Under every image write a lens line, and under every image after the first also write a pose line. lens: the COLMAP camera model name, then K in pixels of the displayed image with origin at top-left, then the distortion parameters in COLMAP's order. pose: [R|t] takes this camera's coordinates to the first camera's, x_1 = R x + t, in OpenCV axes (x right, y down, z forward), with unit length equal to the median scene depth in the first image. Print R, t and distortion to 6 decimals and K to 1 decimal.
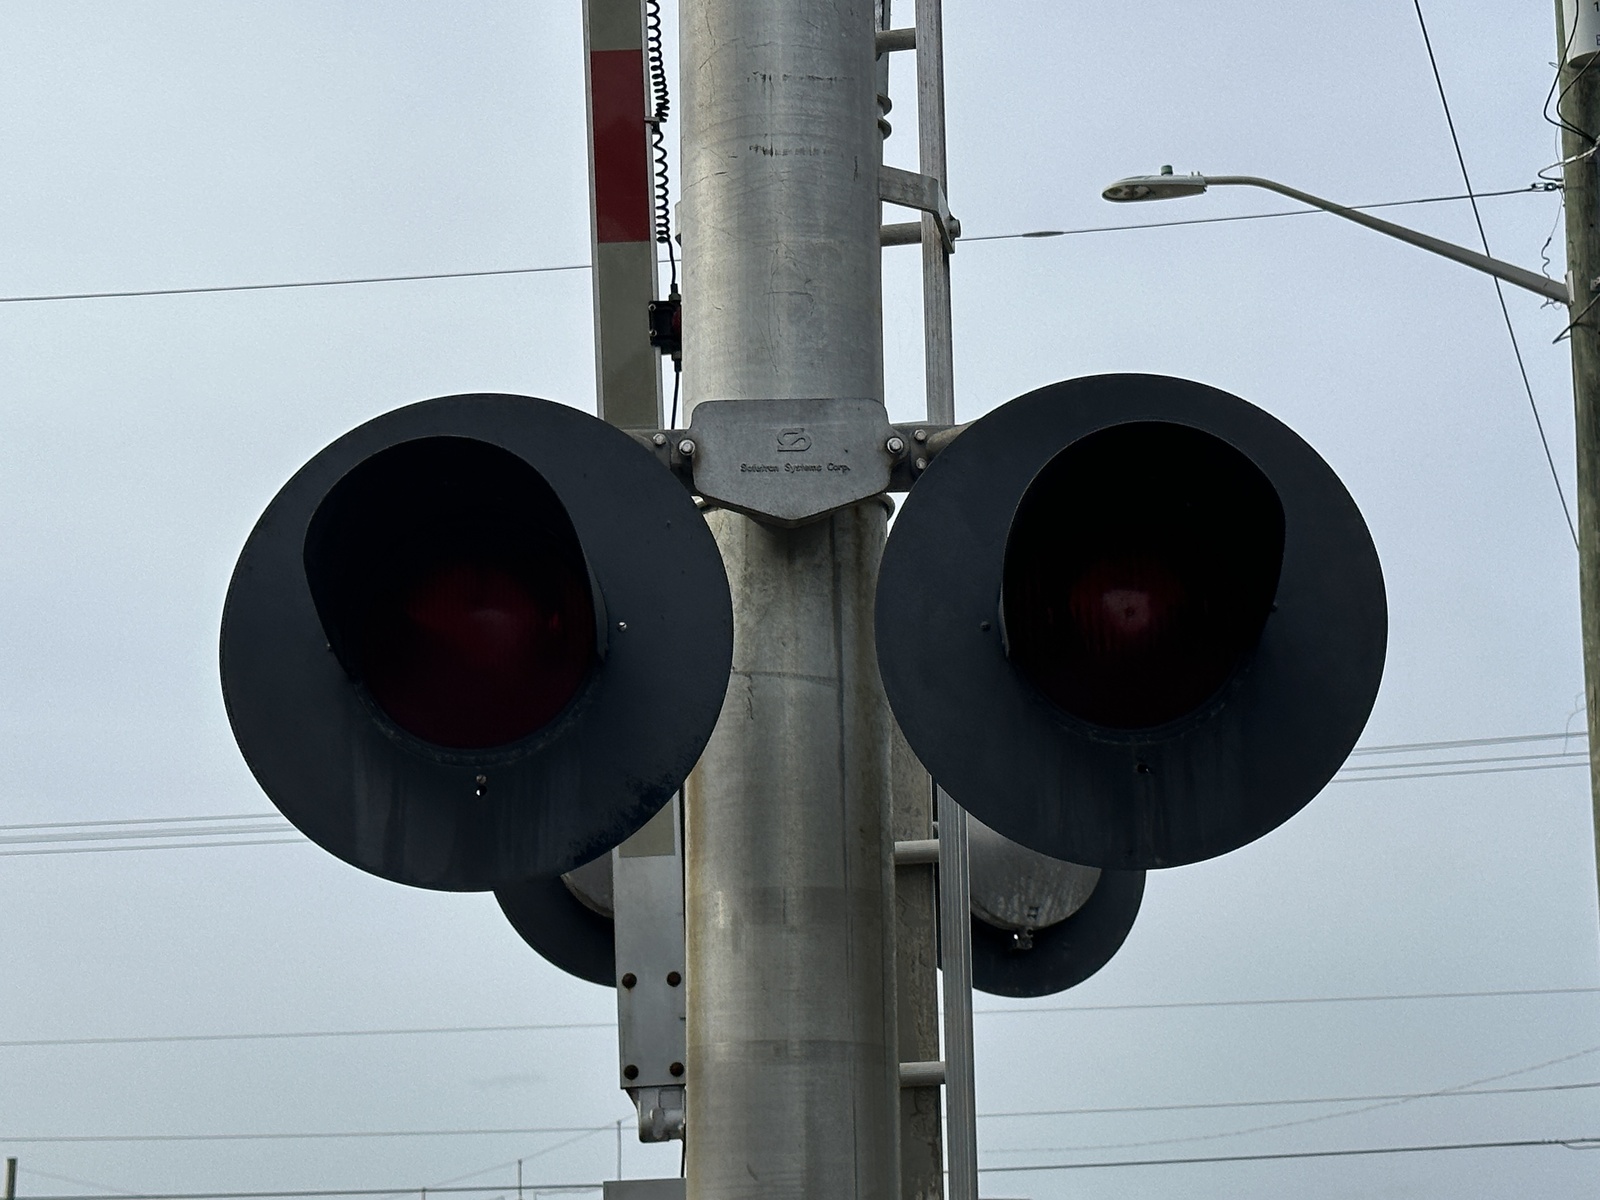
lens RADIAL K [[3206.4, 0, 800.0], [0, 3206.4, 599.2], [0, 0, 1]] dist [0.295400, 0.000000]
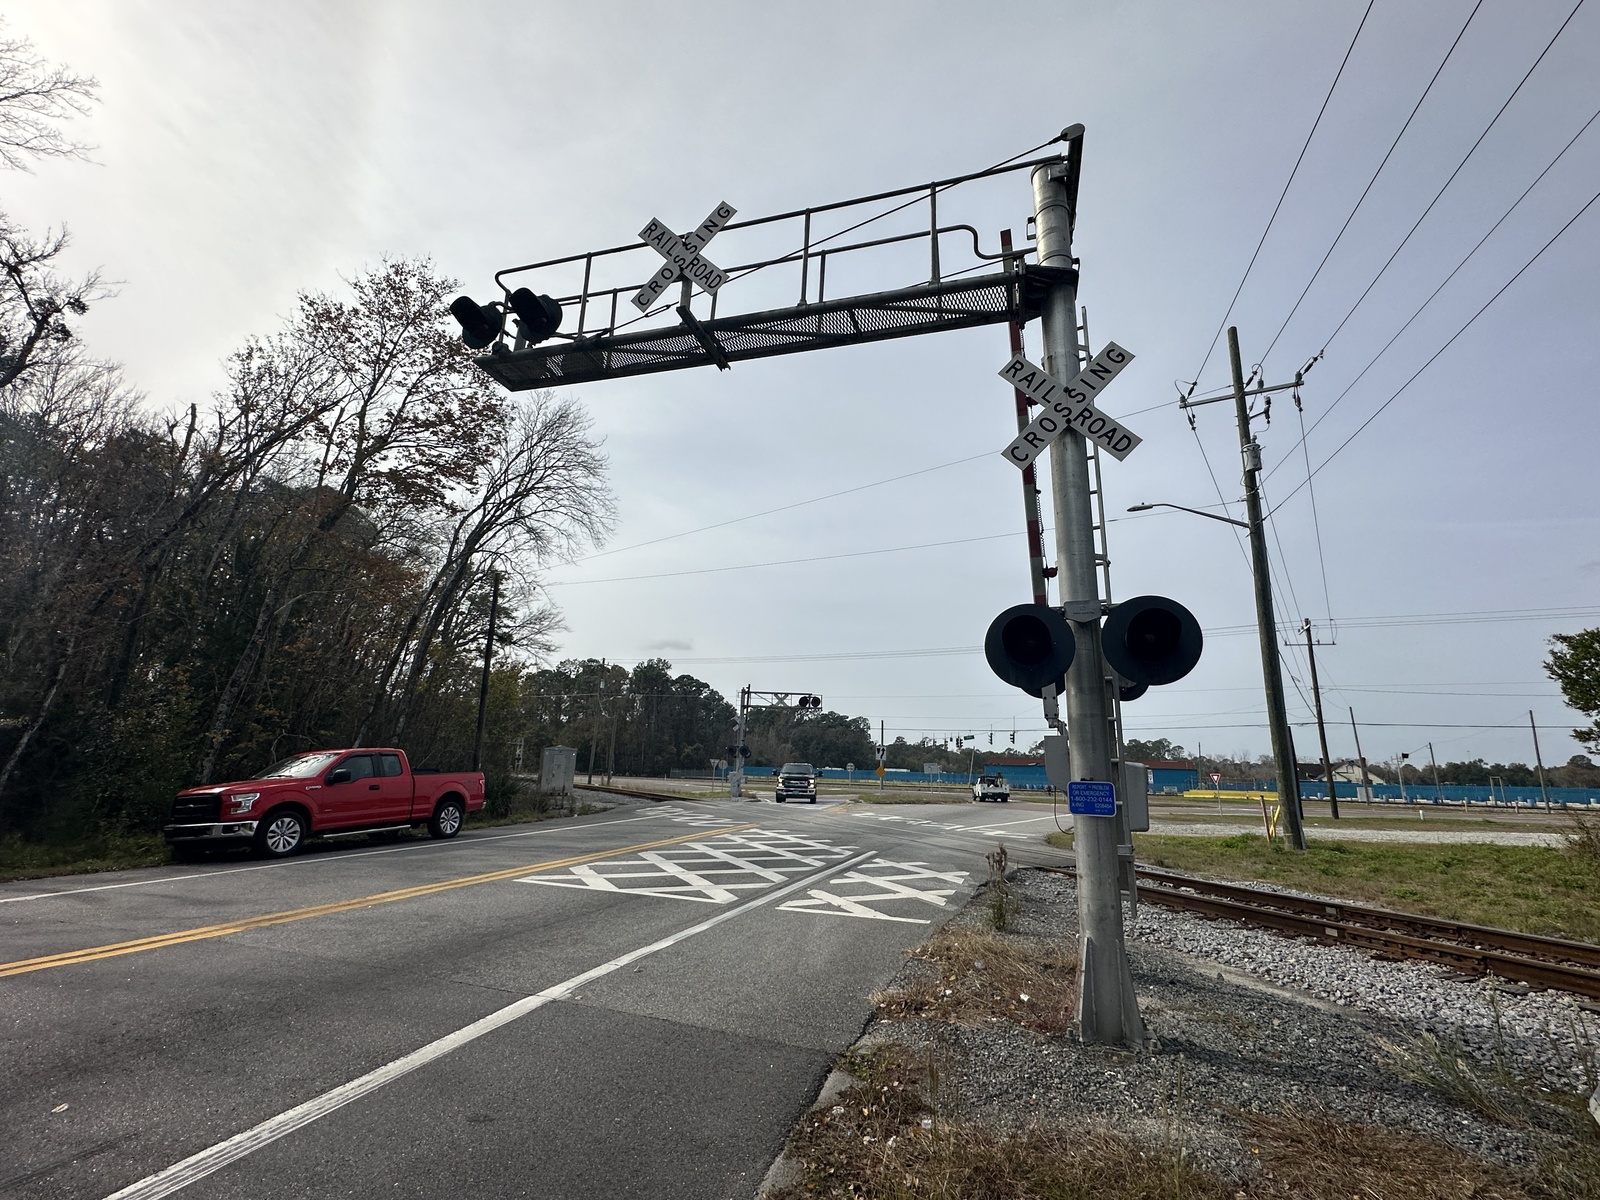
lens RADIAL K [[707.0, 0, 799.9], [0, 707.0, 603.1], [0, 0, 1]] dist [-0.011065, 0.000429]
pose [[0.939050, -0.049671, -0.340173, -0.044573], [0.050774, 0.998694, -0.005665, -0.073039], [0.340010, -0.011952, 0.940346, -0.319085]]
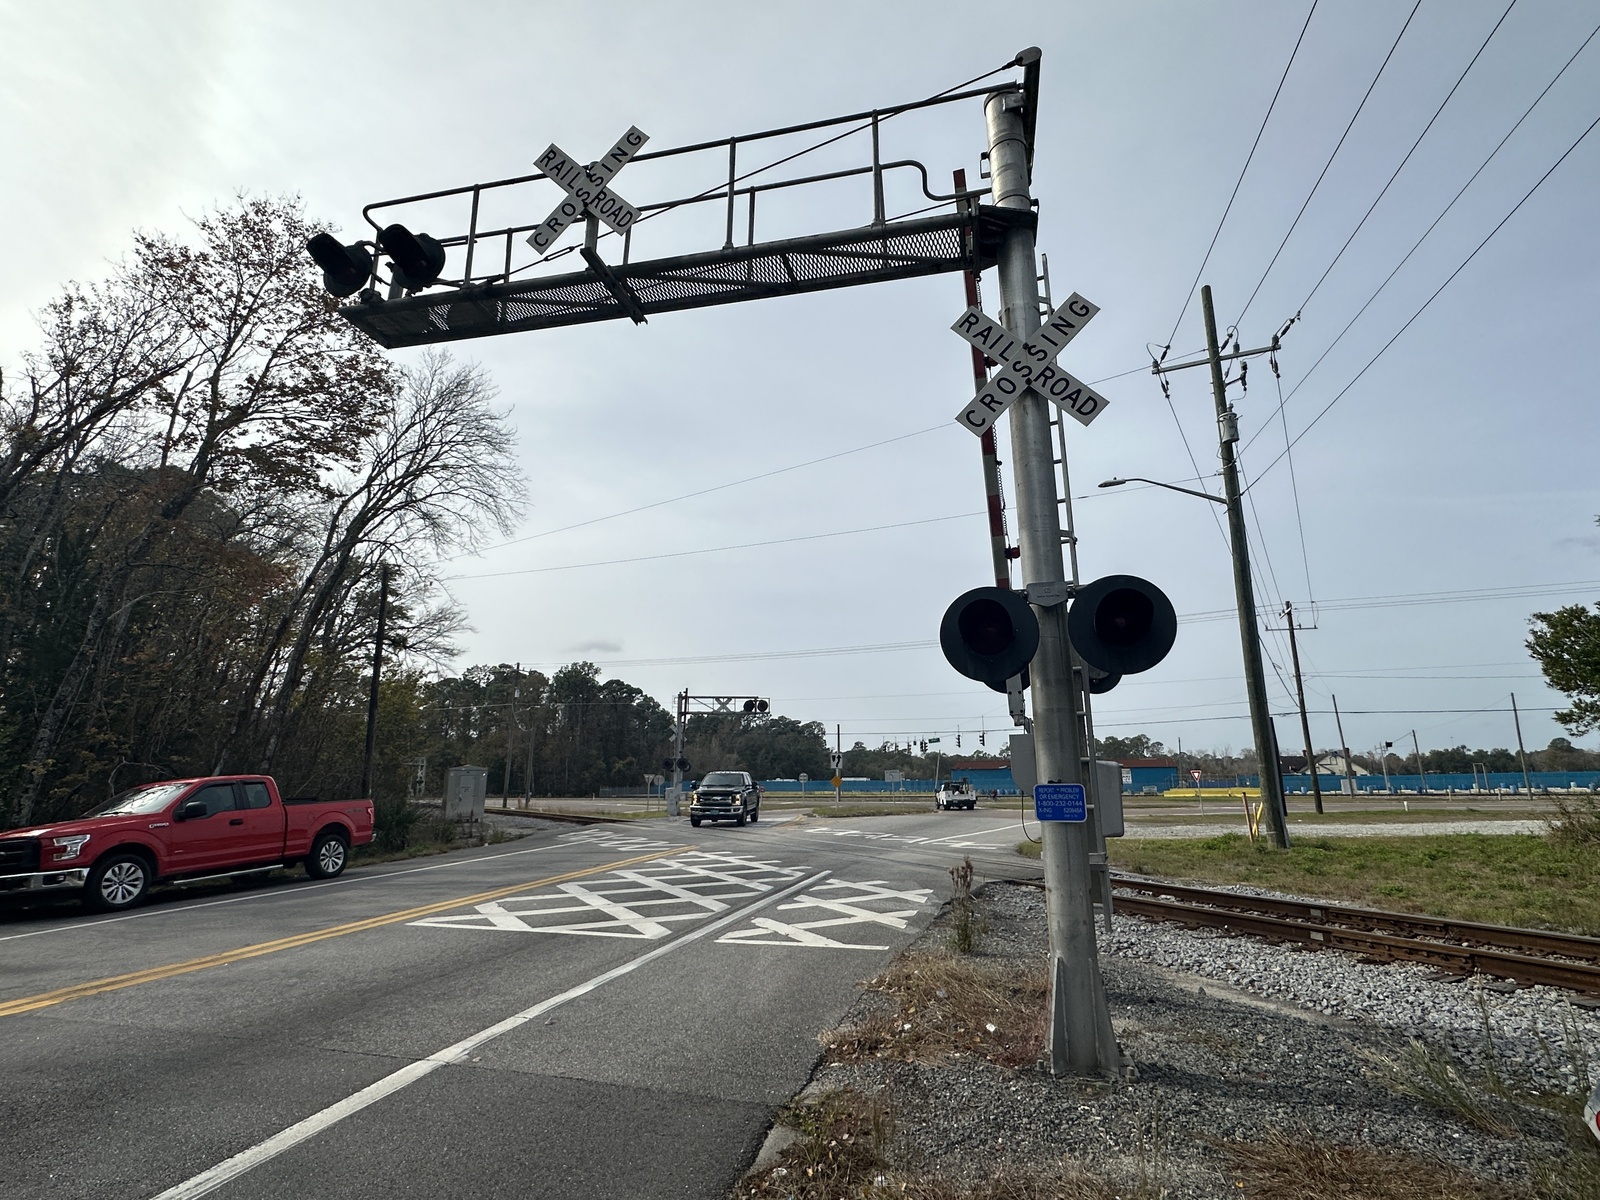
lens RADIAL K [[793.9, 0, 804.8], [0, 793.9, 601.7], [0, 0, 1]] dist [-0.012309, 0.001235]
pose [[0.961155, -0.065462, -0.268133, -0.033778], [0.070012, 0.997518, 0.007433, -0.064999], [0.266981, -0.025917, 0.963353, -0.287073]]
